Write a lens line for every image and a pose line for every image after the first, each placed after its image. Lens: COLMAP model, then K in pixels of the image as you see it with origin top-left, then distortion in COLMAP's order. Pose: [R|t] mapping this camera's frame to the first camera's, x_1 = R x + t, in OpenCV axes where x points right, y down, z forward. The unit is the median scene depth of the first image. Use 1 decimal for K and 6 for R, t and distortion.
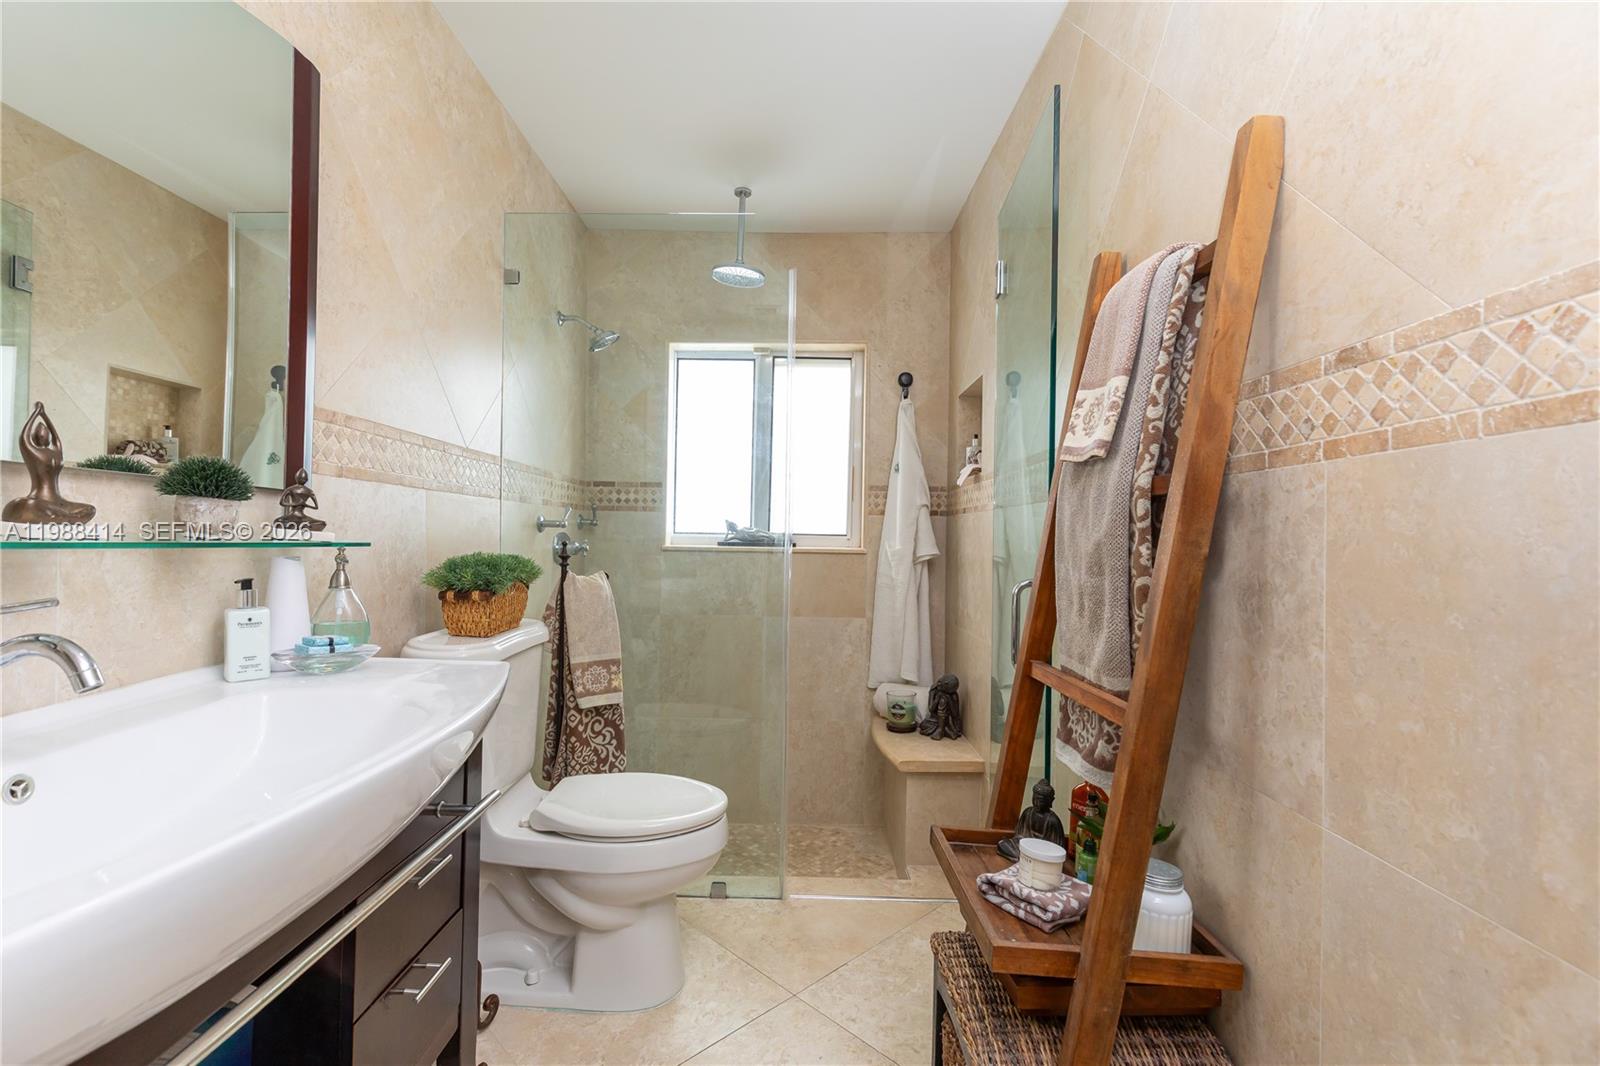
lens RADIAL K [[725.5, 0, 800.2], [0, 725.5, 537.8], [0, 0, 1]] dist [0.006604, -0.000994]
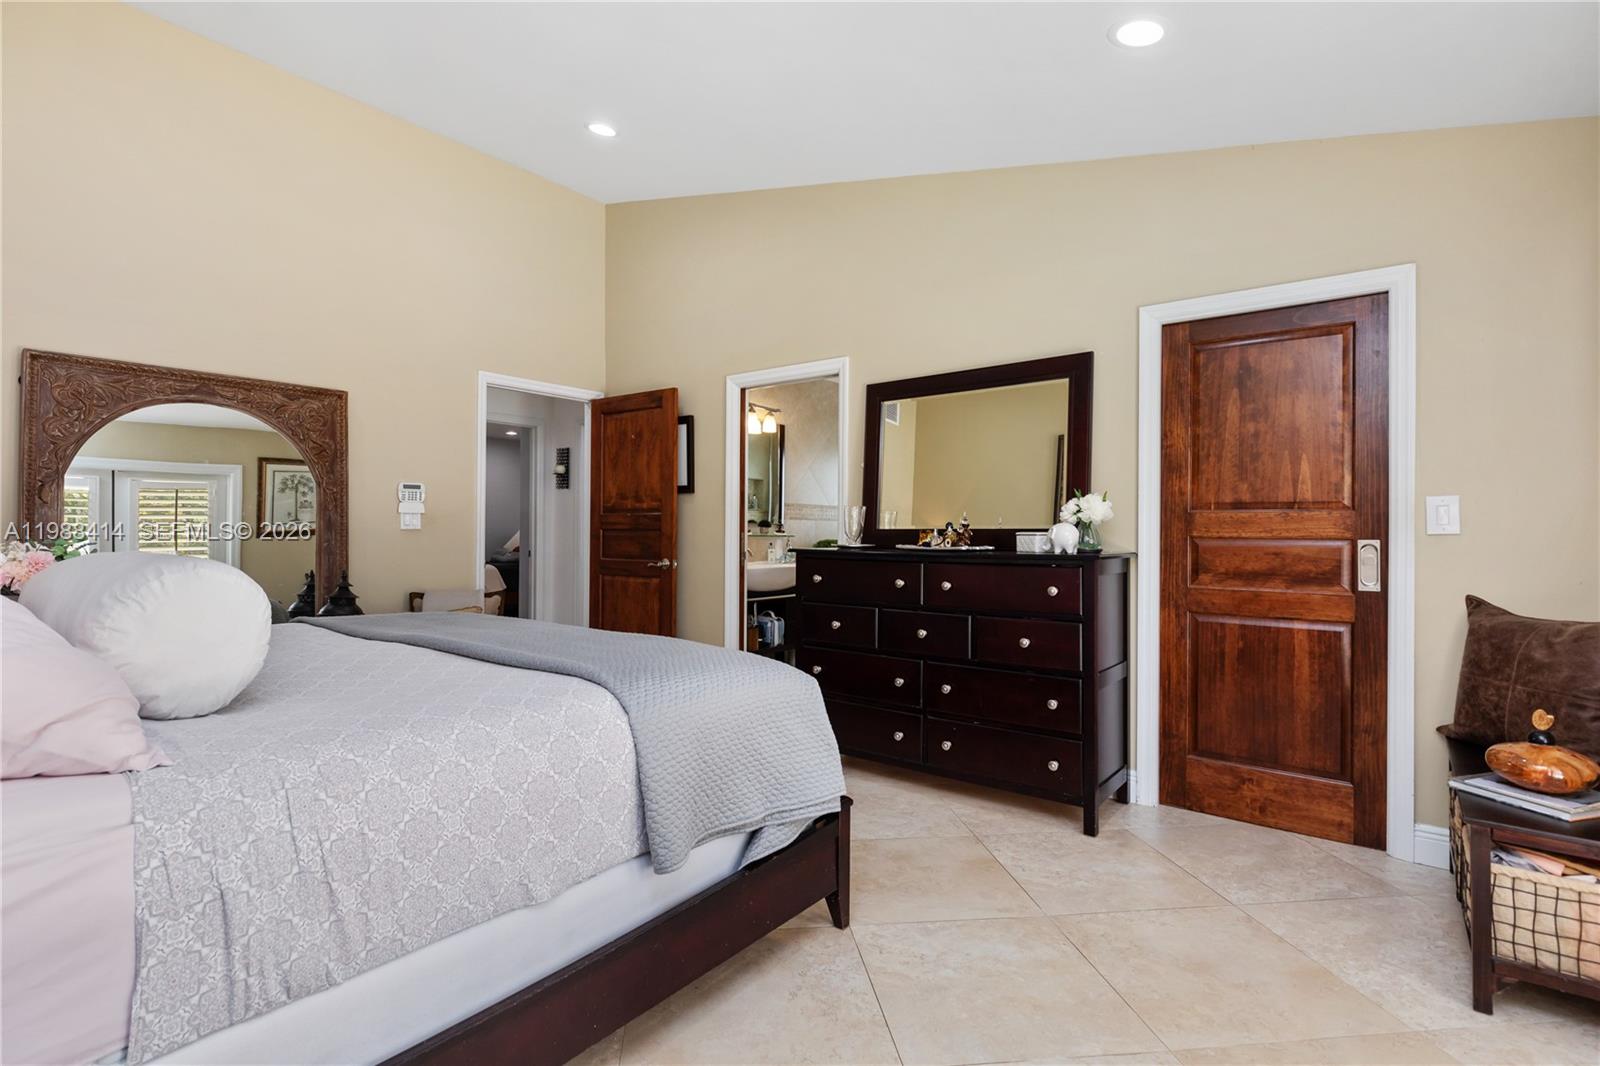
lens RADIAL K [[779.1, 0, 791.1], [0, 779.1, 530.2], [0, 0, 1]] dist [-0.001353, -0.000222]
pose [[0.796010, -0.009248, -0.605213, 1.821399], [0.004395, 0.999945, -0.009499, 0.015239], [0.605267, 0.004902, 0.796007, -2.243250]]
